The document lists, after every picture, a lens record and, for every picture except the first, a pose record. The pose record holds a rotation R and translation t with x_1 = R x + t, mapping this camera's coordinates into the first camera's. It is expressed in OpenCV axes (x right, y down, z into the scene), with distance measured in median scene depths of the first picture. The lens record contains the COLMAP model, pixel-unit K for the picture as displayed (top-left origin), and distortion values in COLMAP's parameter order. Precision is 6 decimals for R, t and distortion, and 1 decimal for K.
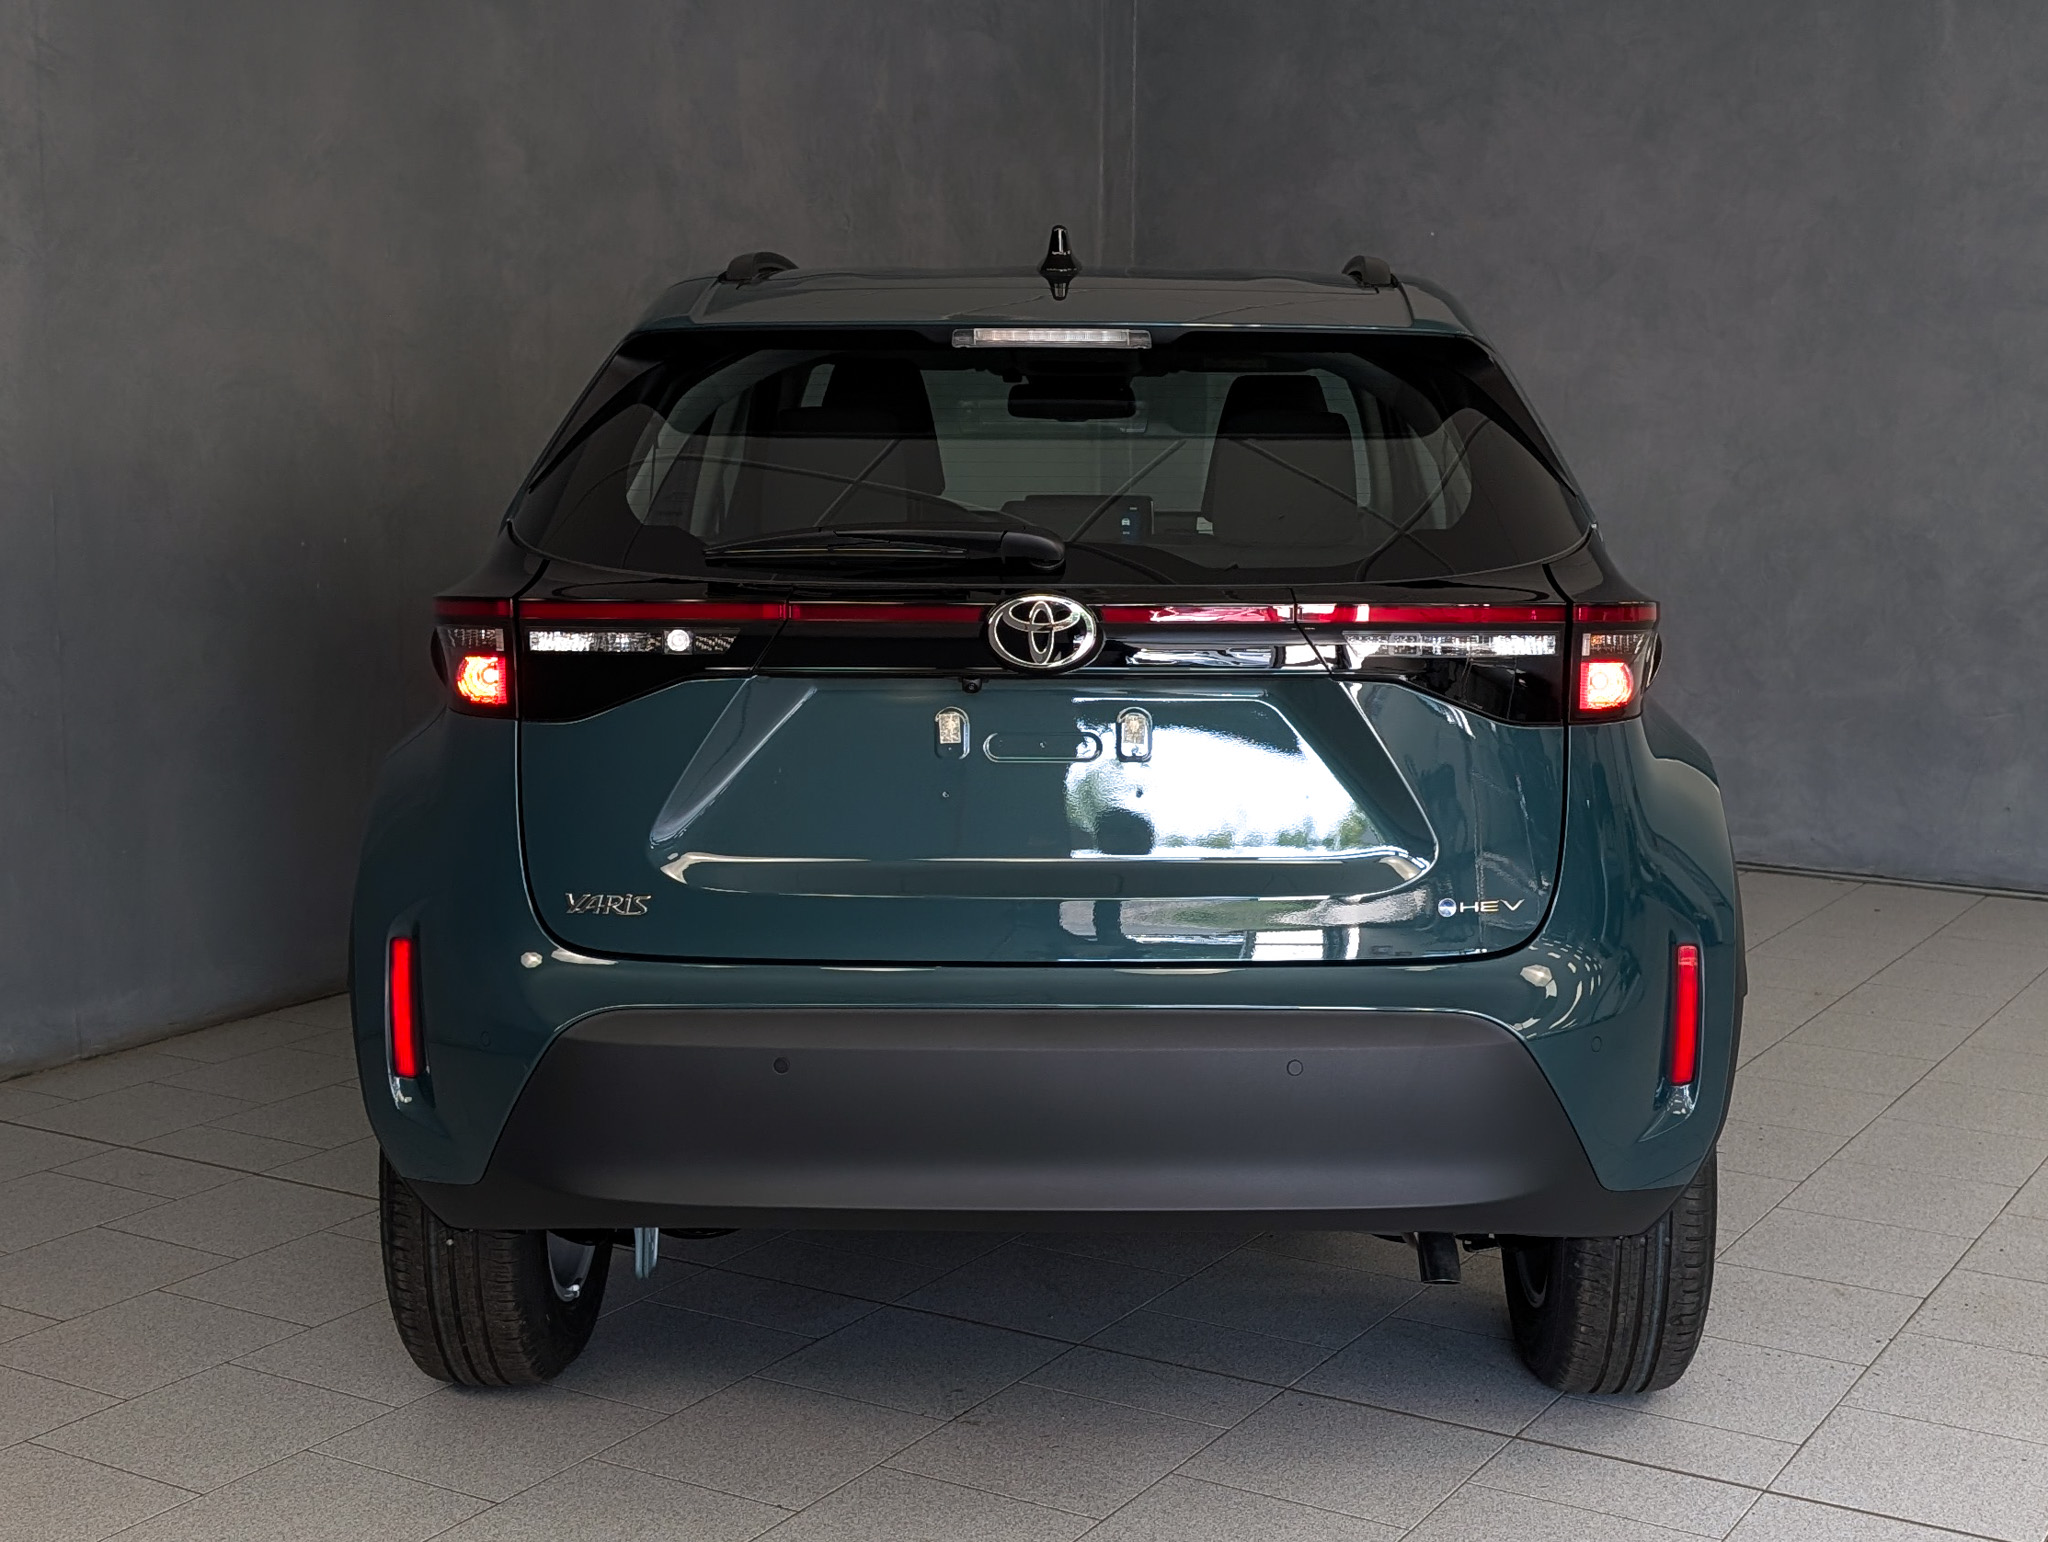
lens RADIAL K [[2679.9, 0, 1126.1], [0, 2679.9, 711.5], [0, 0, 1]] dist [0.031567, -0.075710]
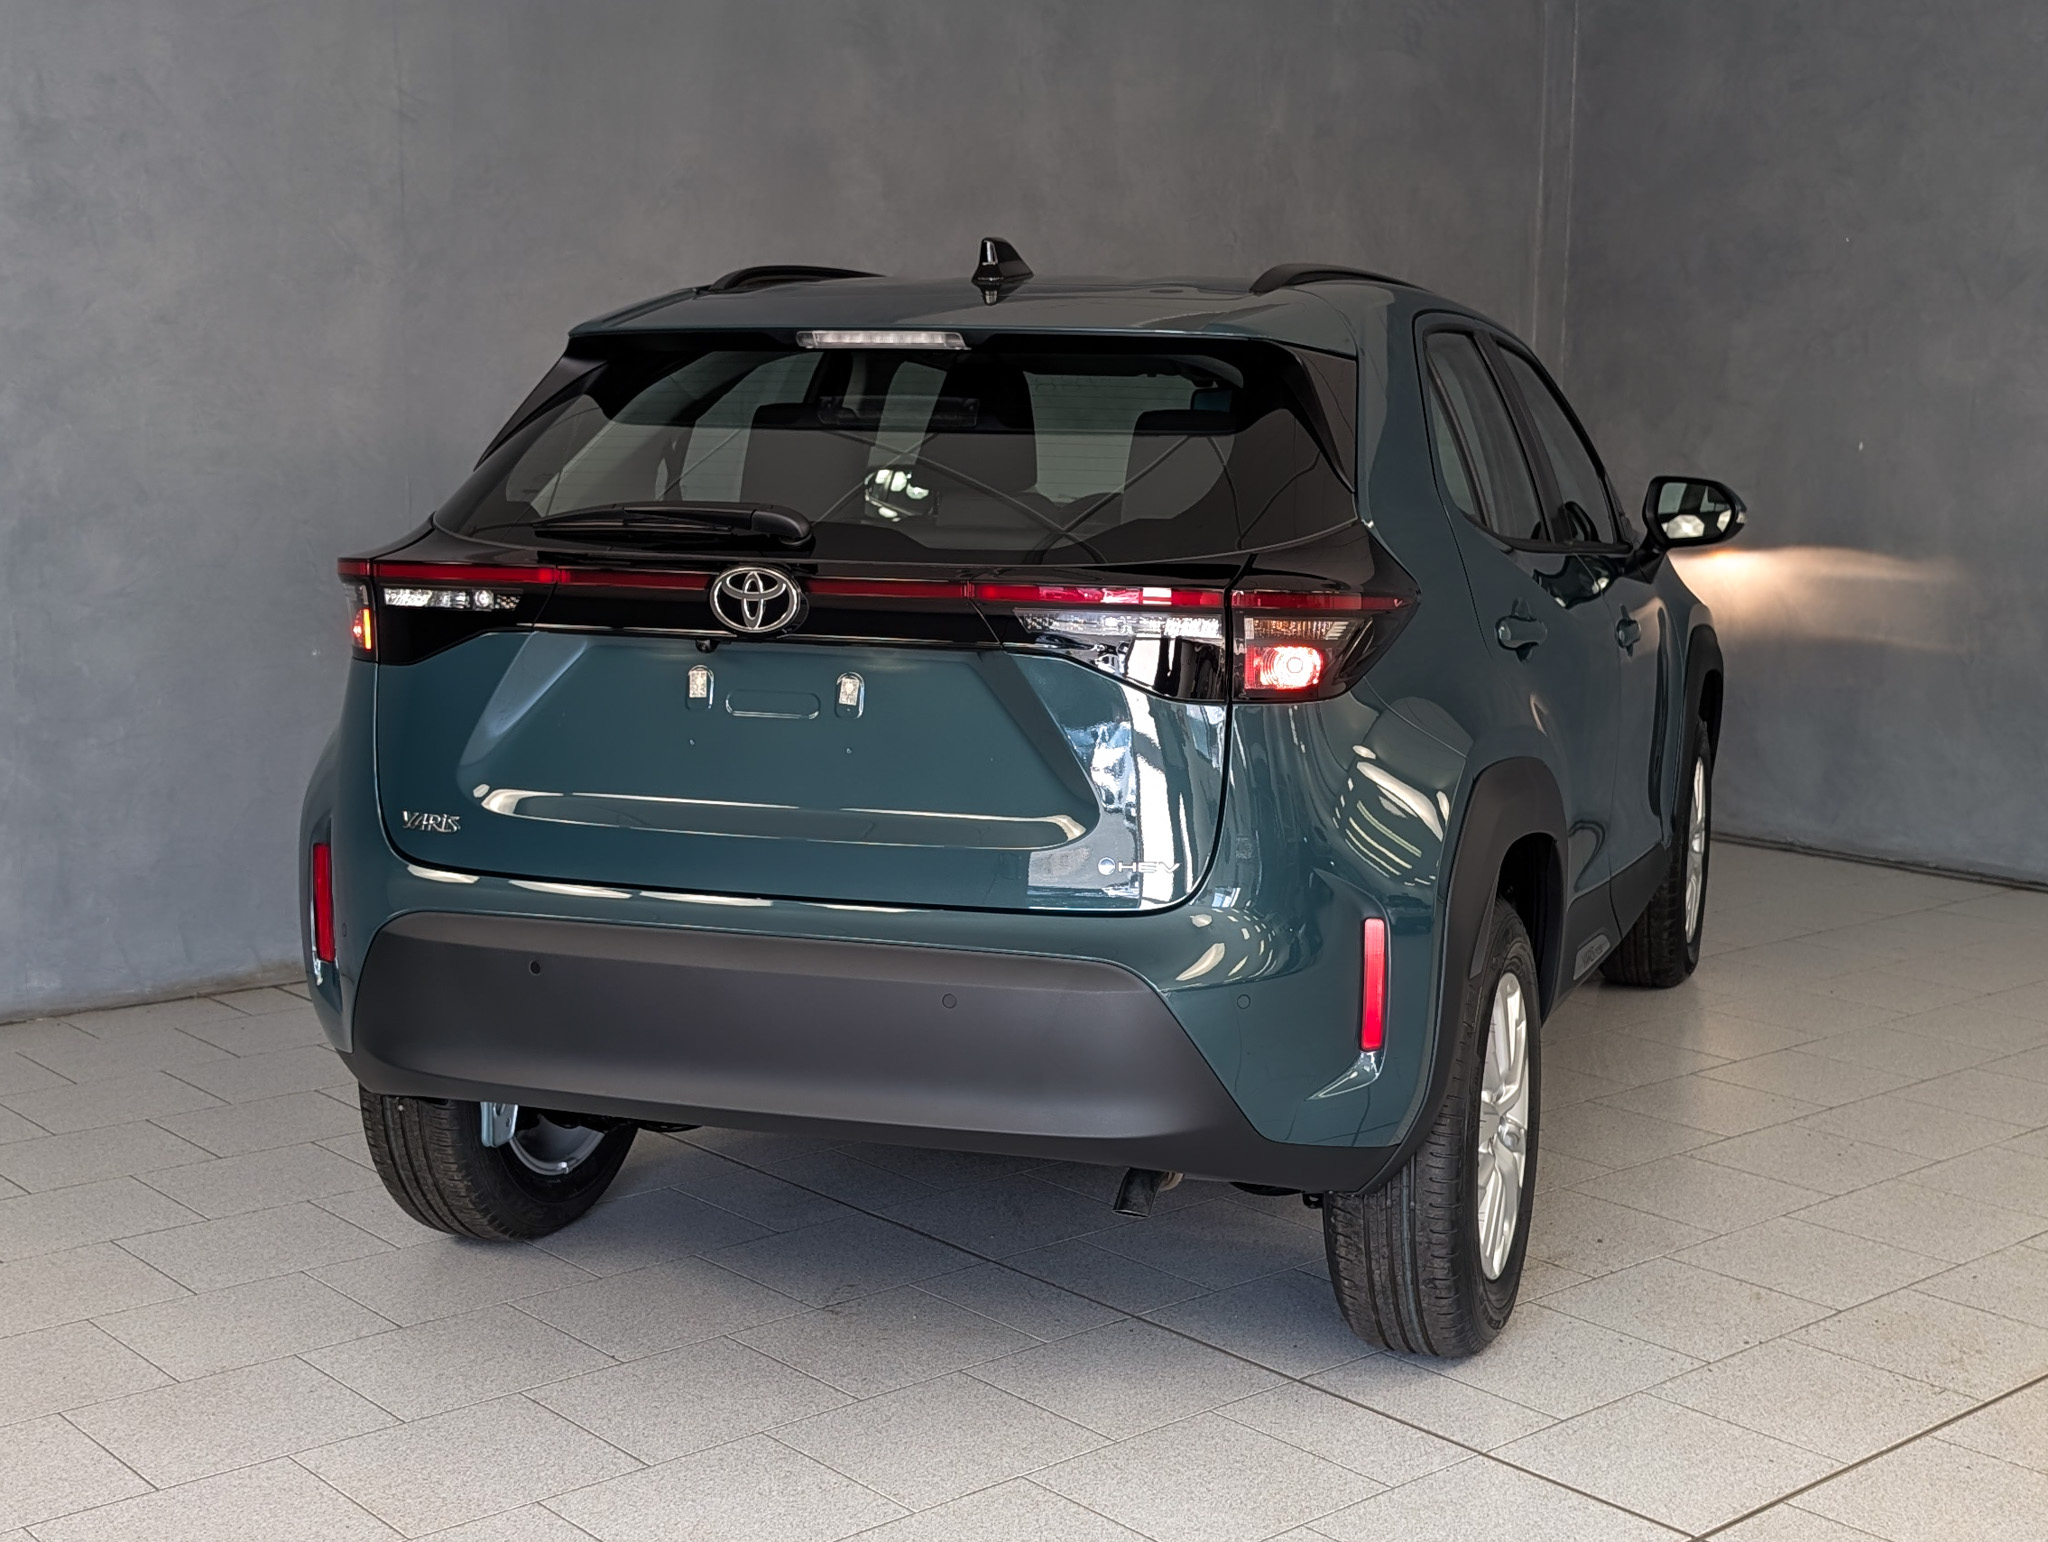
lens RADIAL K [[2612.7, 0, 1099.7], [0, 2612.7, 768.8], [0, 0, 1]] dist [0.023667, -0.032117]
pose [[0.953481, 0.047024, -0.297763, 0.375483], [-0.041308, 0.998822, 0.025462, 0.006275], [0.298609, -0.011978, 0.954300, -0.006332]]
